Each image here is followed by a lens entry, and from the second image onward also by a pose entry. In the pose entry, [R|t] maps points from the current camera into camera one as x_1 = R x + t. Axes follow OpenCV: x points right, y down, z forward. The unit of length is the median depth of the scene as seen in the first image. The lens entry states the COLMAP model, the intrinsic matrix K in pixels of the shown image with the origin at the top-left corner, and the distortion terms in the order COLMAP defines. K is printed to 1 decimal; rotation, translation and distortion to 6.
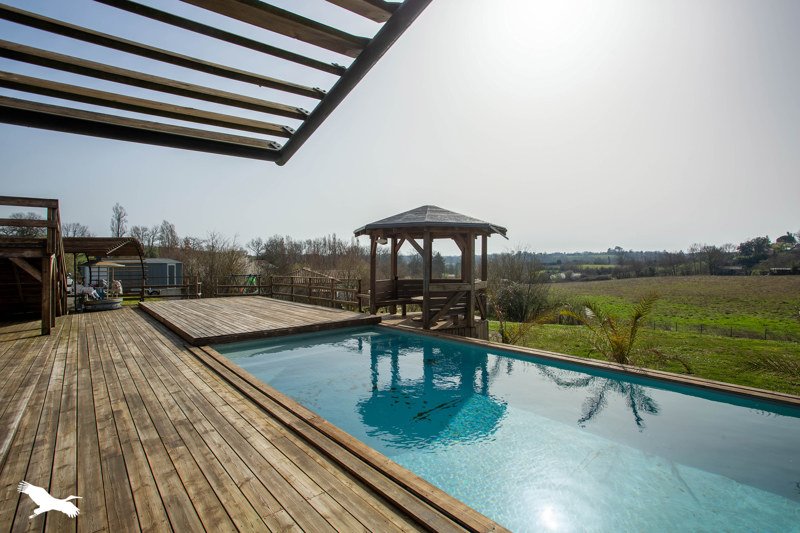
lens RADIAL K [[393.8, 0, 401.6], [0, 393.8, 264.3], [0, 0, 1]] dist [-0.057860, 0.025858]
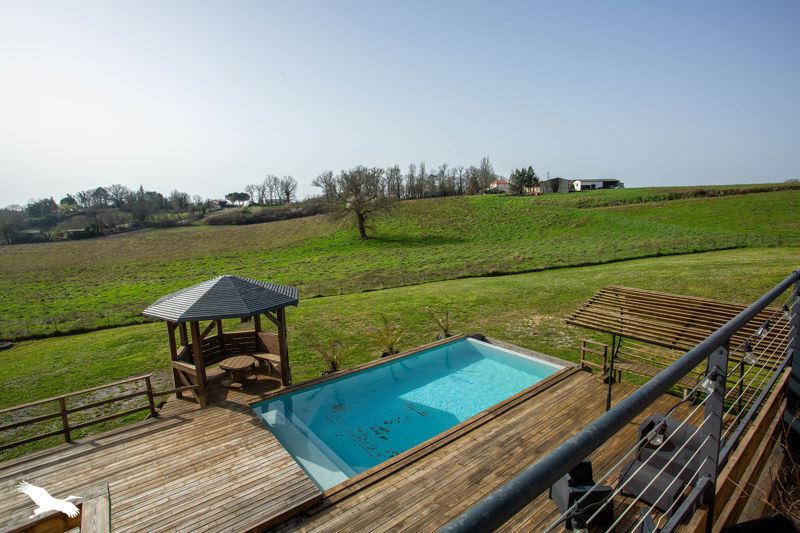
lens RADIAL K [[393.8, 0, 400.0], [0, 393.8, 271.1], [0, 0, 1]] dist [-0.057860, 0.025858]
pose [[0.009501, -0.152076, 0.988323, -2.166074], [0.007165, 0.988353, 0.152012, -0.723038], [-0.999929, 0.005637, 0.010480, 1.323331]]
